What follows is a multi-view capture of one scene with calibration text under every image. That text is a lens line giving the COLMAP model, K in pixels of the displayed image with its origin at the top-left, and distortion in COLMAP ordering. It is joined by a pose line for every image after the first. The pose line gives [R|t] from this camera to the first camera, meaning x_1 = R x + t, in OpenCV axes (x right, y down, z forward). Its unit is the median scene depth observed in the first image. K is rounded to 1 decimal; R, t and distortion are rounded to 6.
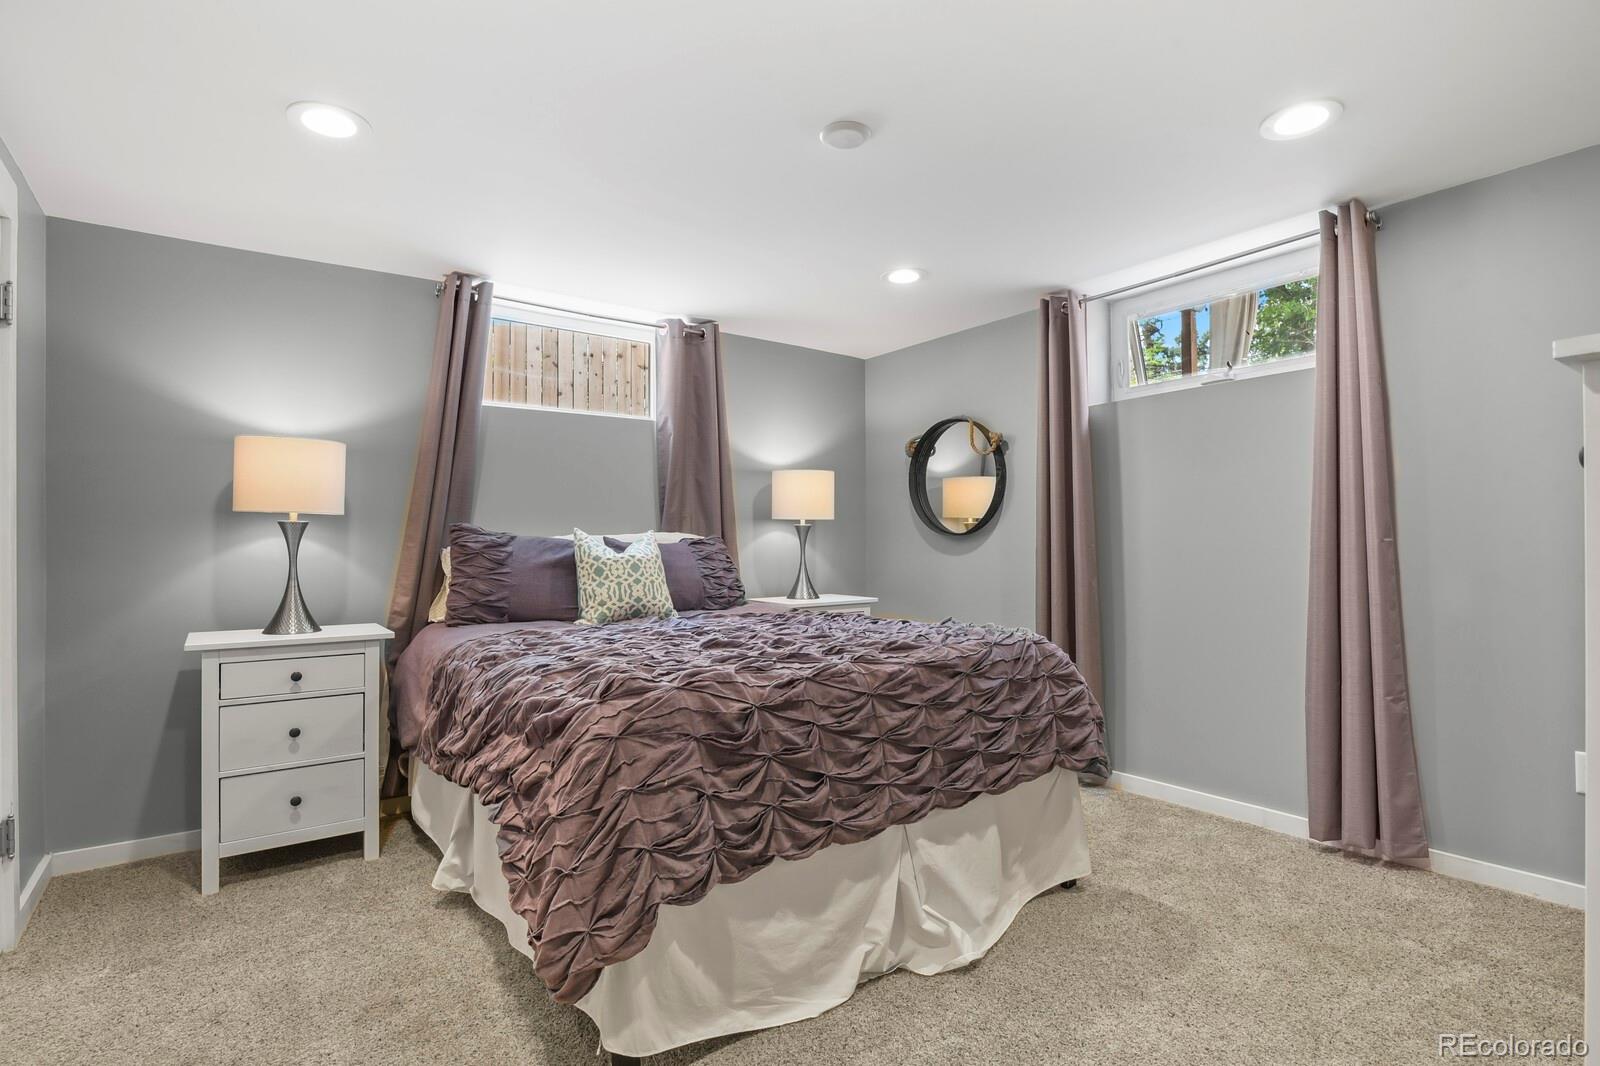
lens RADIAL K [[779.0, 0, 800.1], [0, 779.0, 530.7], [0, 0, 1]] dist [-0.007011, -0.001254]
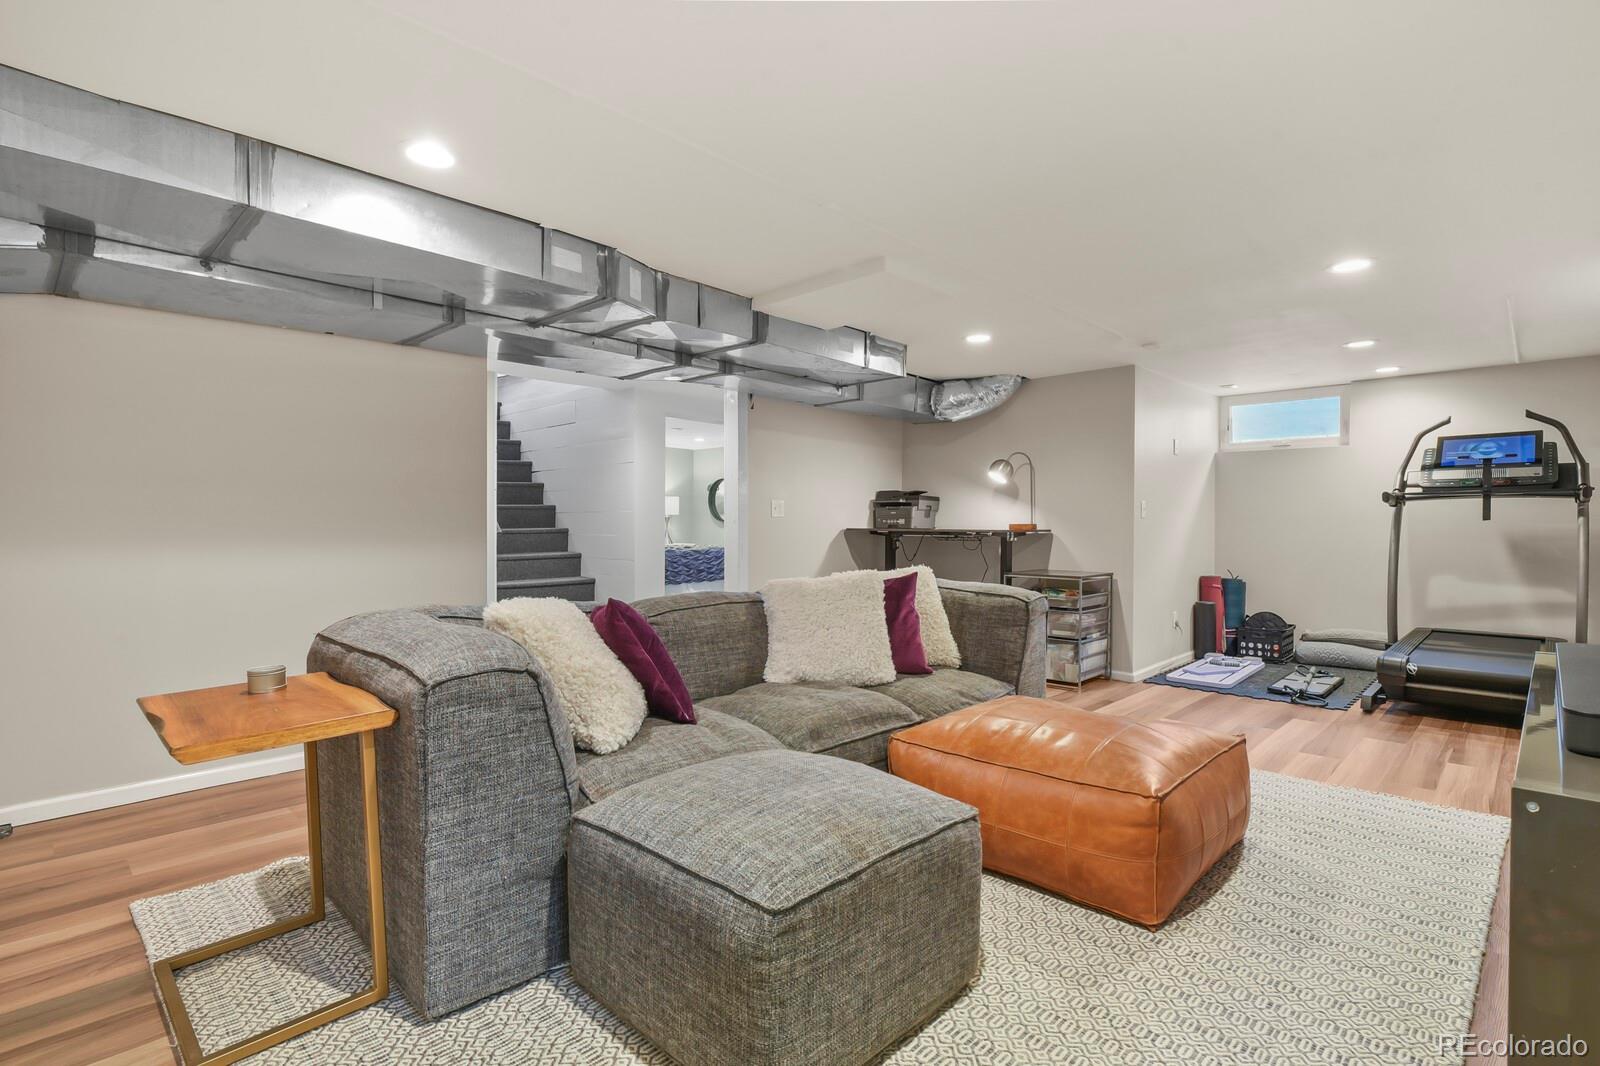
lens RADIAL K [[779.0, 0, 799.7], [0, 779.0, 534.5], [0, 0, 1]] dist [-0.007011, -0.001254]
pose [[0.986367, 0.004665, 0.164493, 0.015097], [-0.007797, 0.999800, 0.018402, -0.001875], [-0.164374, -0.019434, 0.986207, -1.678111]]
